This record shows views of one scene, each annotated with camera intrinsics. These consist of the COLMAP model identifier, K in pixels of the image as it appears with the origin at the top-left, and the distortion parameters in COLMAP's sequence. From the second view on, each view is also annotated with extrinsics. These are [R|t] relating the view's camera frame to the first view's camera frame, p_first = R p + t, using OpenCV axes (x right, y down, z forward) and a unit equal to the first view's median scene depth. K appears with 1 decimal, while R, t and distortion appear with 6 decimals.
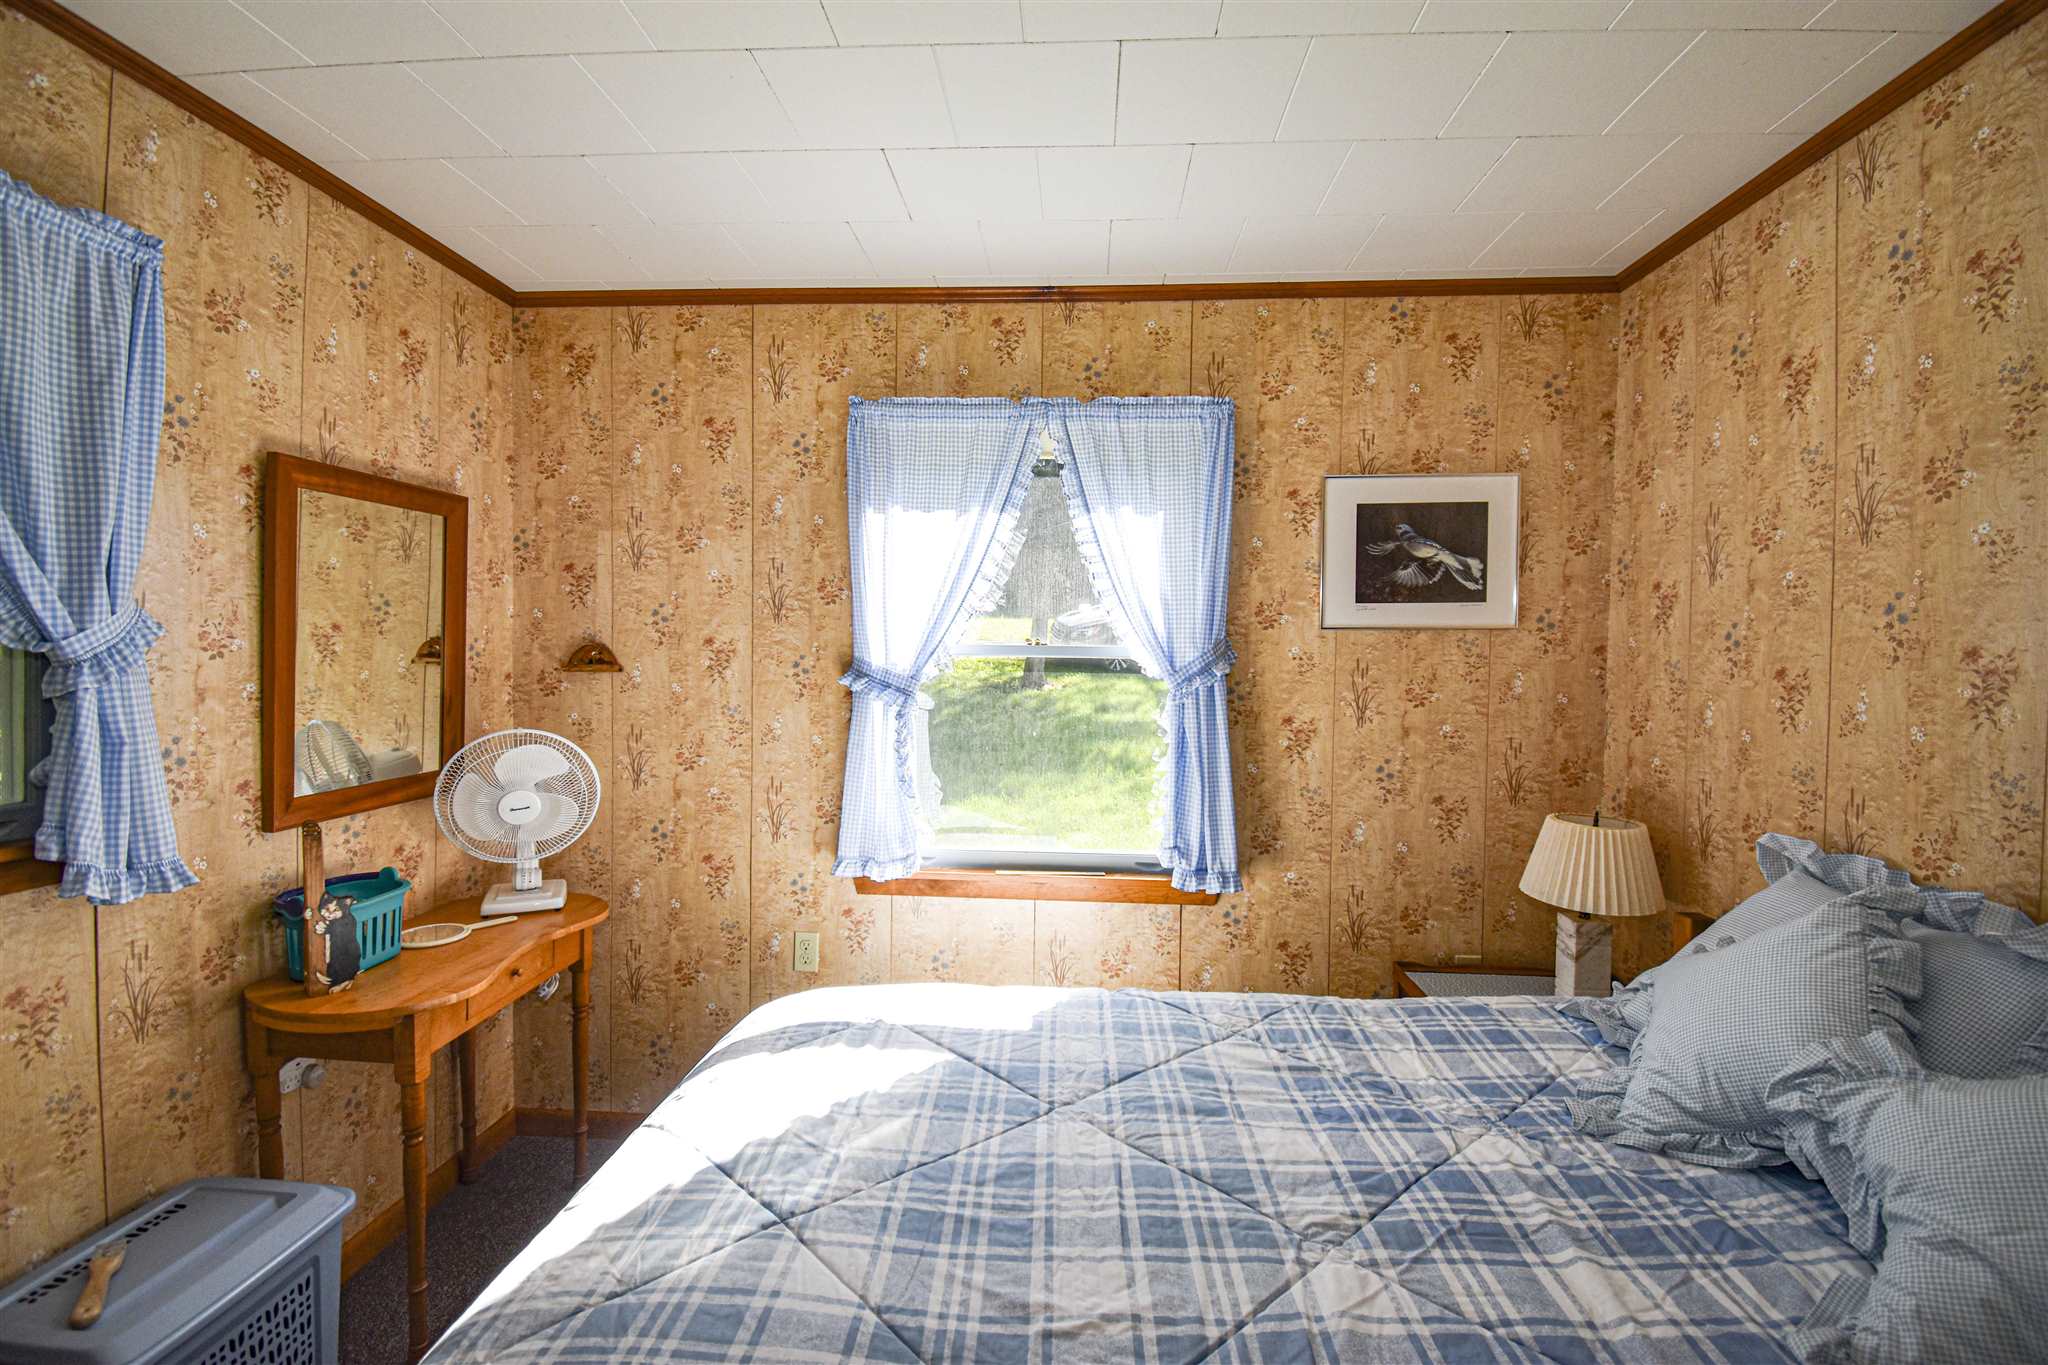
lens RADIAL K [[915.4, 0, 1029.7], [0, 915.4, 673.1], [0, 0, 1]] dist [0.021657, -0.026415]
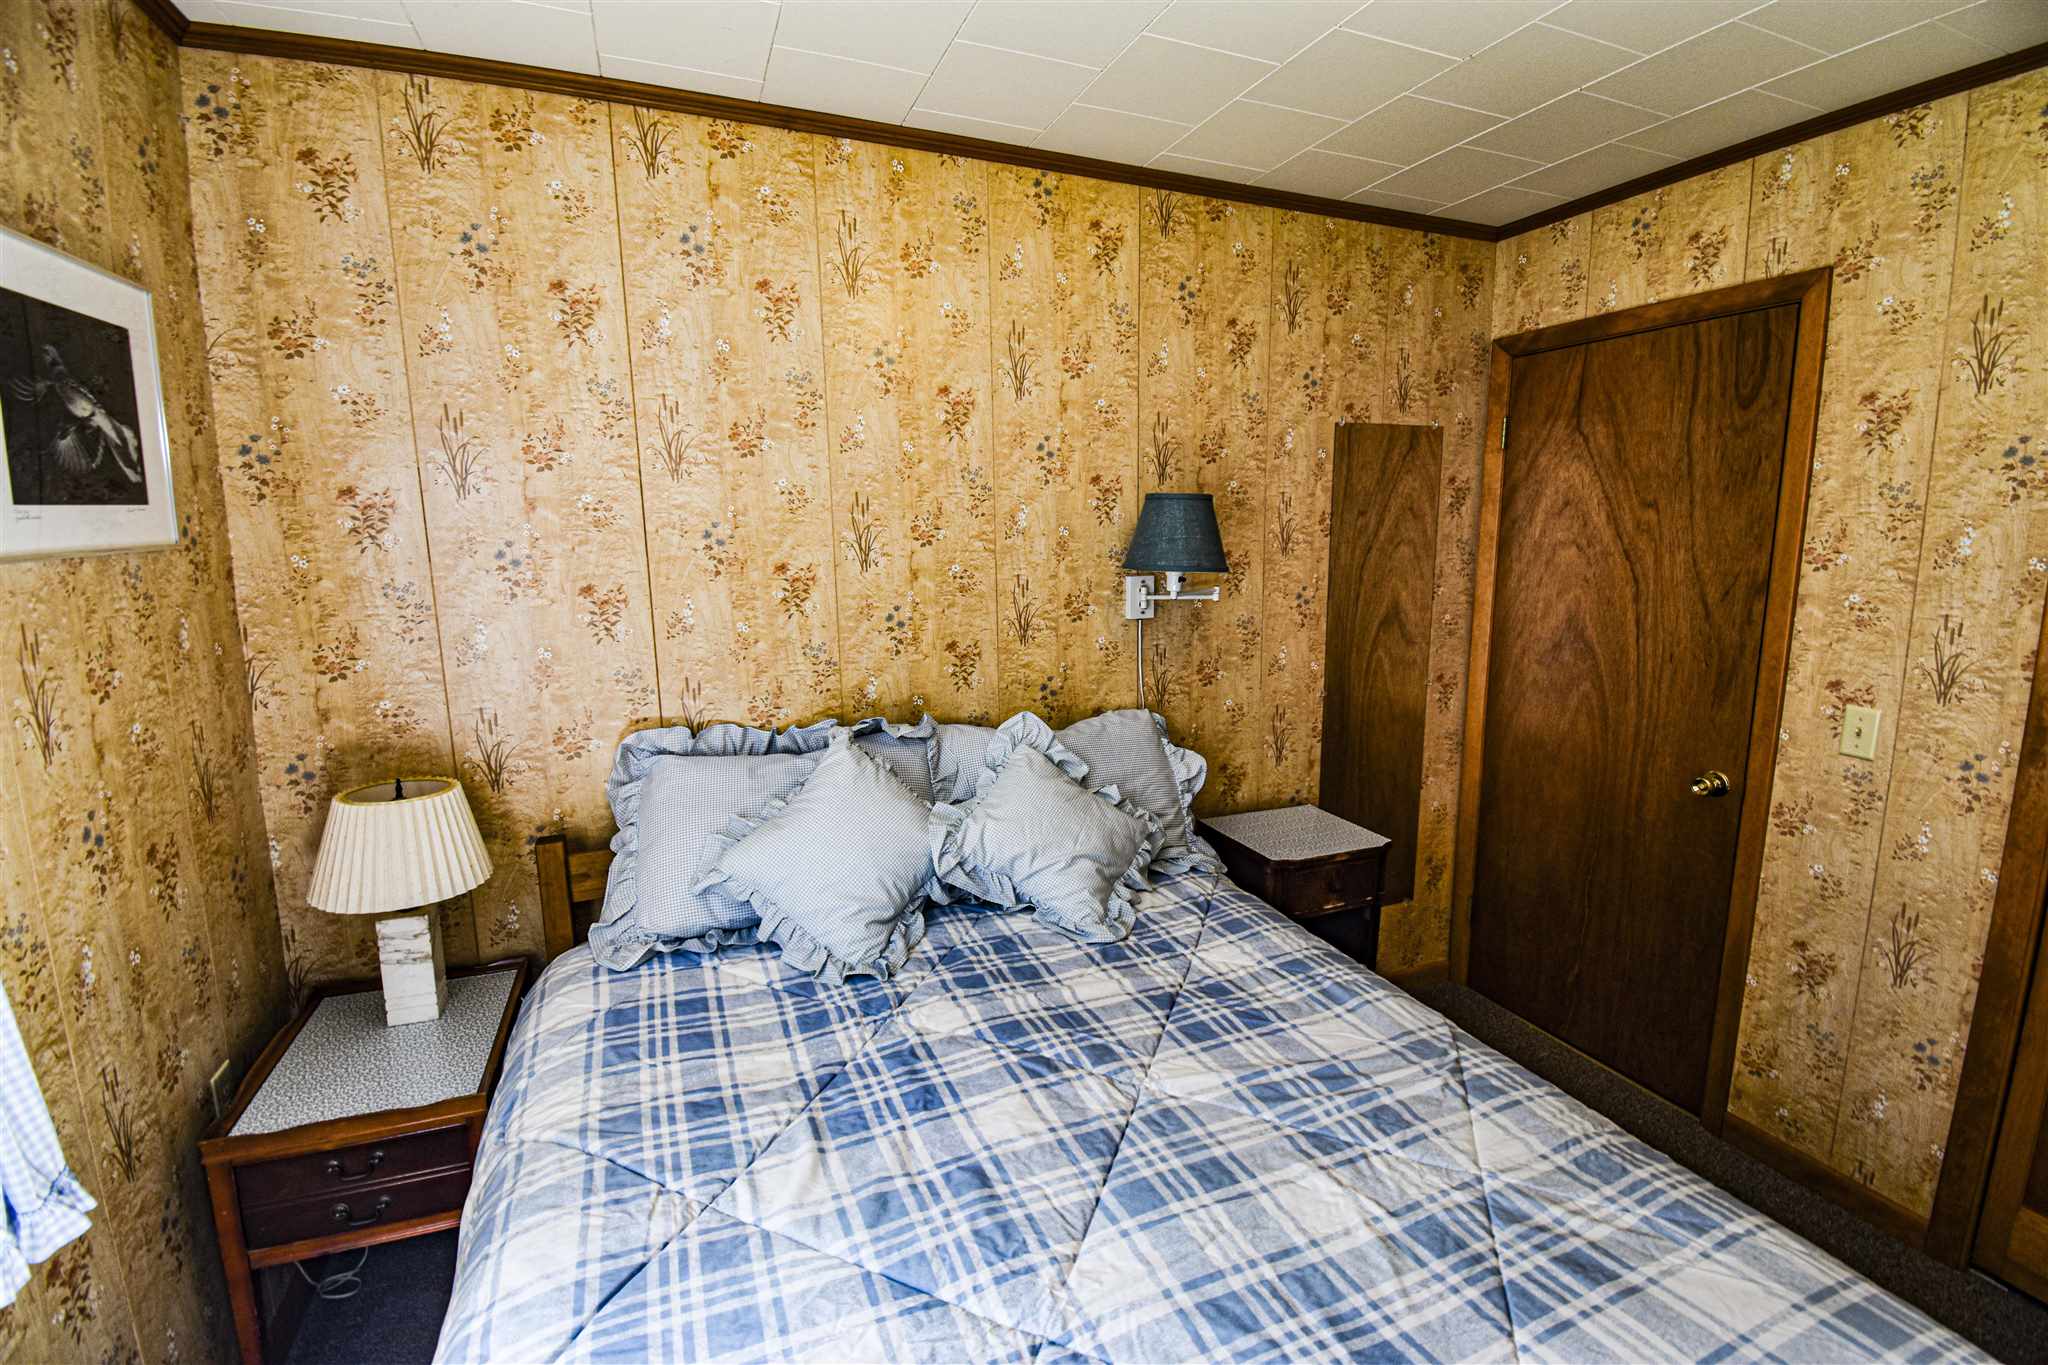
lens RADIAL K [[915.4, 0, 1029.7], [0, 915.4, 673.1], [0, 0, 1]] dist [0.021657, -0.026415]
pose [[-0.439295, -0.155071, 0.884858, -0.439905], [0.015786, 0.983504, 0.180196, -0.103703], [-0.898204, 0.093128, -0.429600, 1.161278]]
